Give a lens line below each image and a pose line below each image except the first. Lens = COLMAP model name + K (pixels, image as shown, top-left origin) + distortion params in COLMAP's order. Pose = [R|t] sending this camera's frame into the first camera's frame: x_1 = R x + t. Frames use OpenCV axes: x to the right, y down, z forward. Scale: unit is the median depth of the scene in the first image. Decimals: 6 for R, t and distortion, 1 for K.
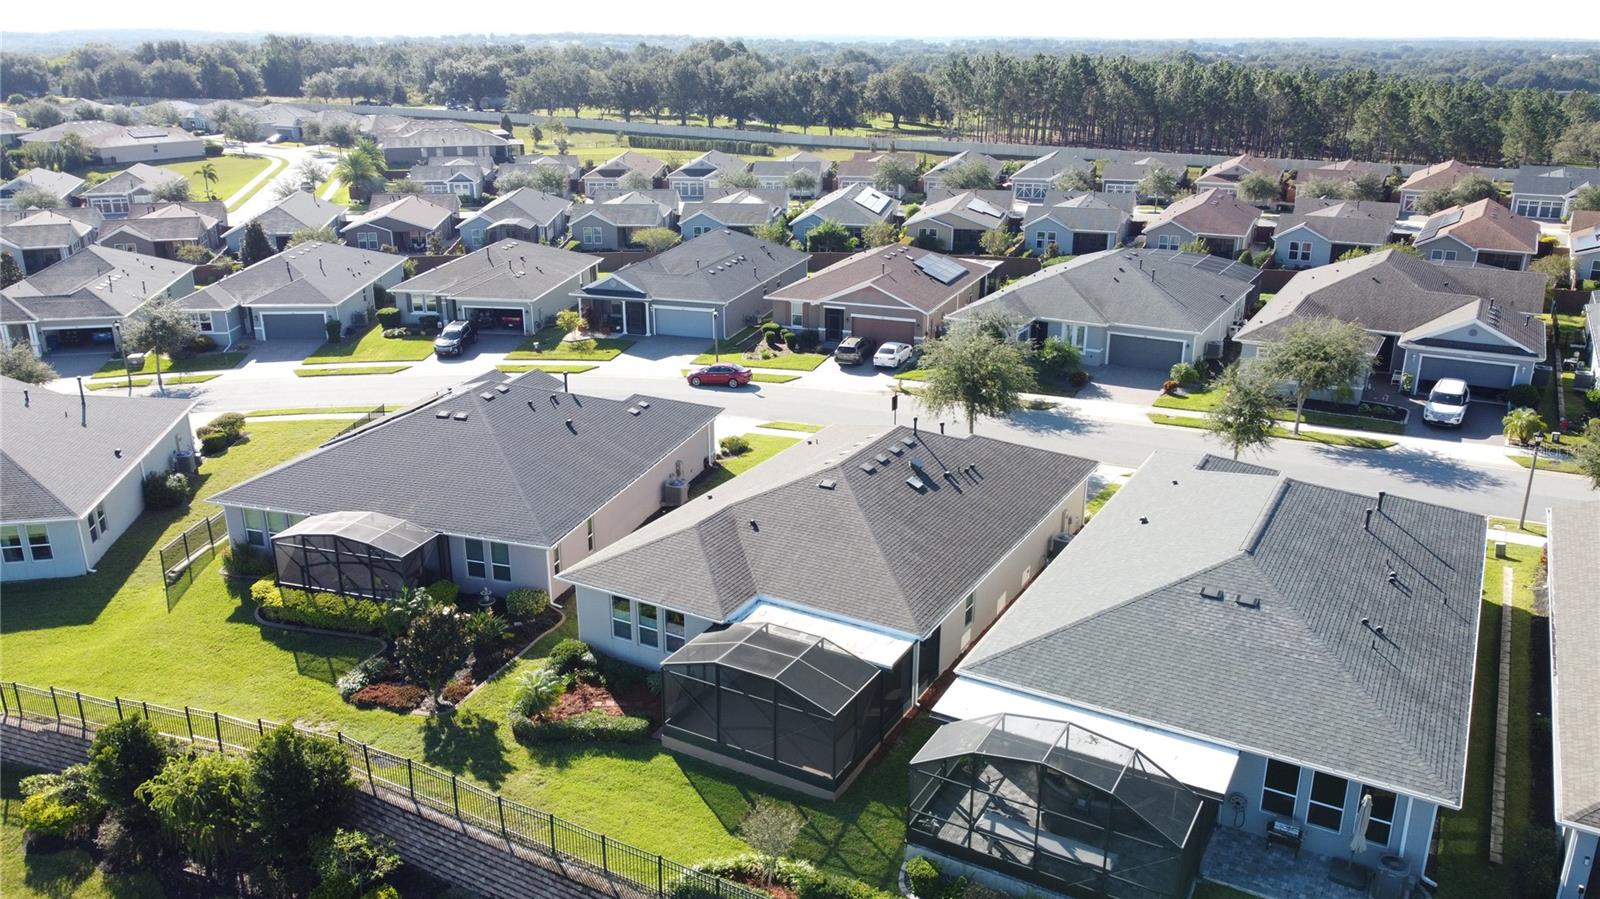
lens RADIAL K [[1207.9, 0, 800.0], [0, 1207.9, 449.5], [0, 0, 1]] dist [0.008583, -0.020575]
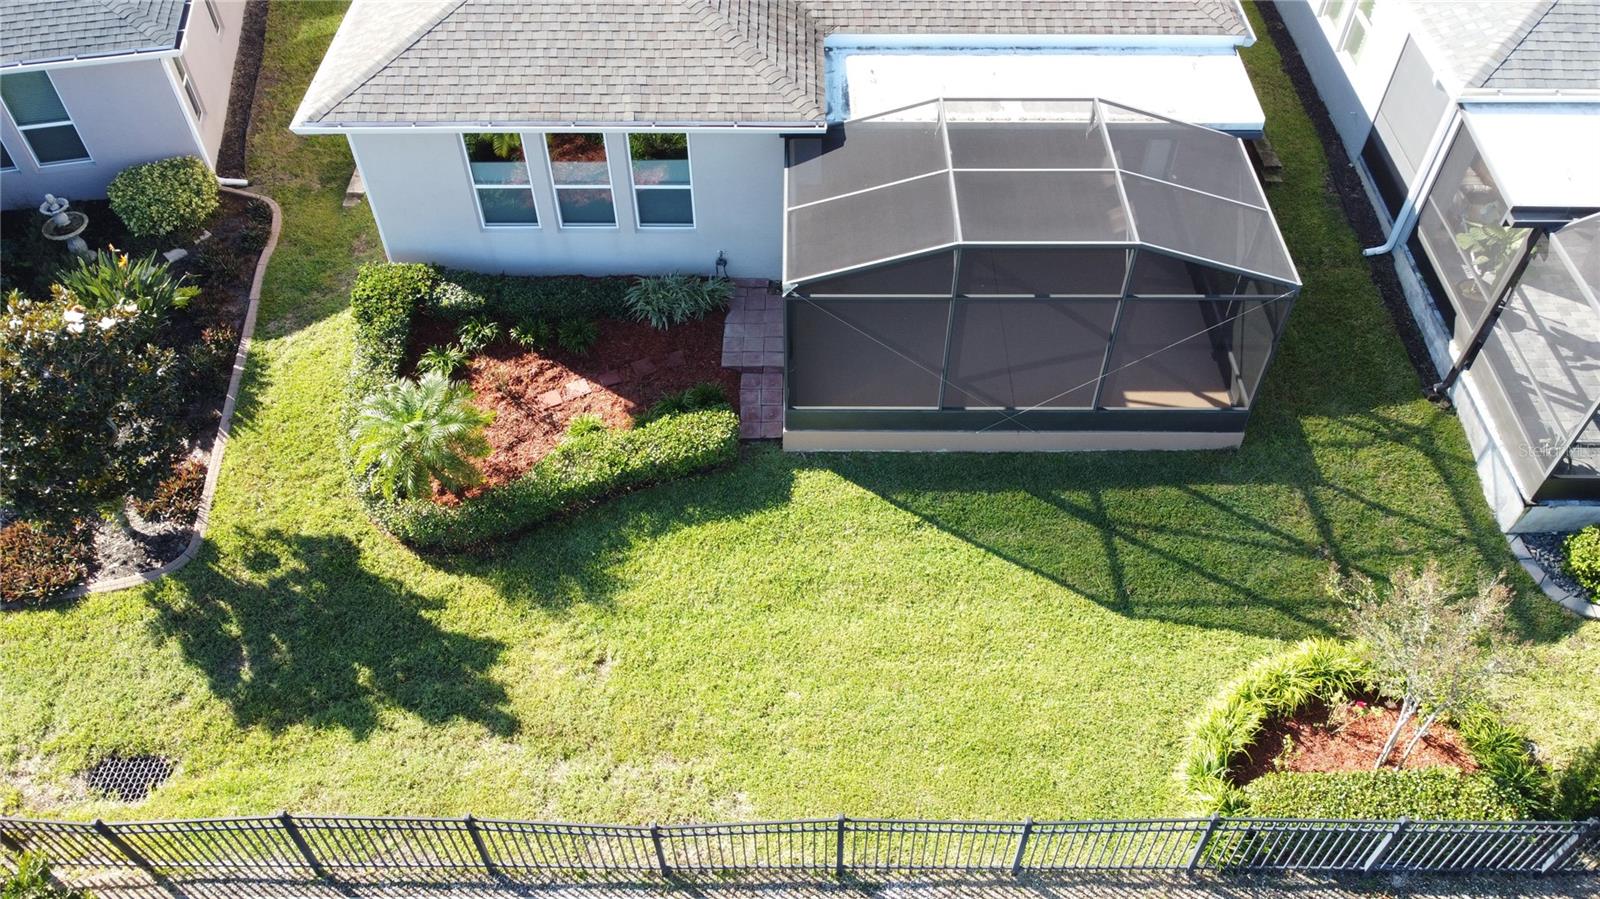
lens RADIAL K [[1207.9, 0, 800.0], [0, 1207.9, 449.5], [0, 0, 1]] dist [0.008583, -0.020575]
pose [[0.872163, -0.367751, 0.322632, -0.149126], [0.161080, 0.838584, 0.520413, 0.013092], [-0.461937, -0.401915, 0.790619, 0.395308]]
